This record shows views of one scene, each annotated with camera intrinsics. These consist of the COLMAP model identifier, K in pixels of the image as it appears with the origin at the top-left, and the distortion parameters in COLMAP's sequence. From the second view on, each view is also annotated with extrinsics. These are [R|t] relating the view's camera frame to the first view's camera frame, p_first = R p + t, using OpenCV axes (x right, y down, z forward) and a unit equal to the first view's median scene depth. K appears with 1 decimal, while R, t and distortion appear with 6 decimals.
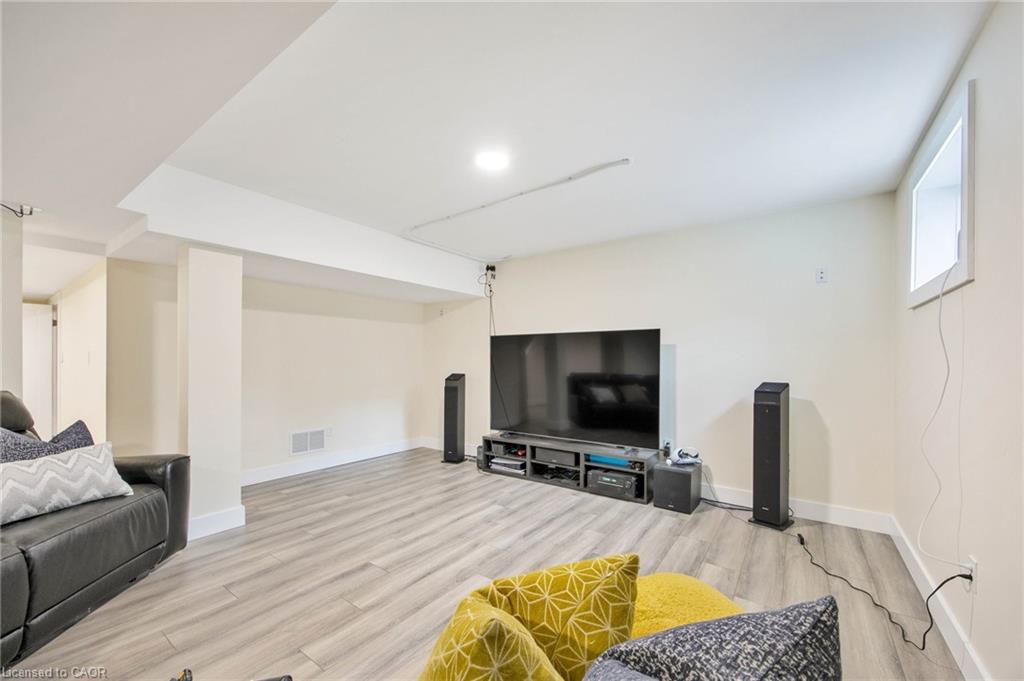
lens RADIAL K [[399.3, 0, 517.9], [0, 399.3, 348.1], [0, 0, 1]] dist [0.000082, -0.000088]
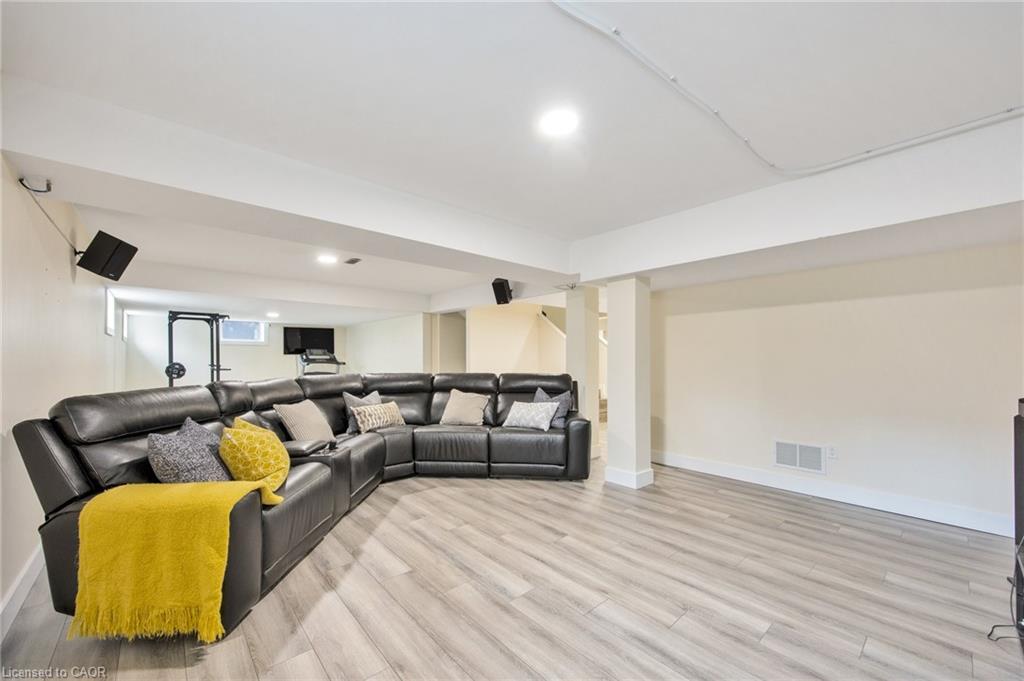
lens RADIAL K [[399.3, 0, 509.8], [0, 399.3, 348.6], [0, 0, 1]] dist [0.000082, -0.000088]
pose [[-0.232887, -0.028307, -0.972092, 0.688255], [0.032032, 0.998811, -0.036760, 0.032583], [0.971976, -0.039699, -0.231704, 0.971776]]
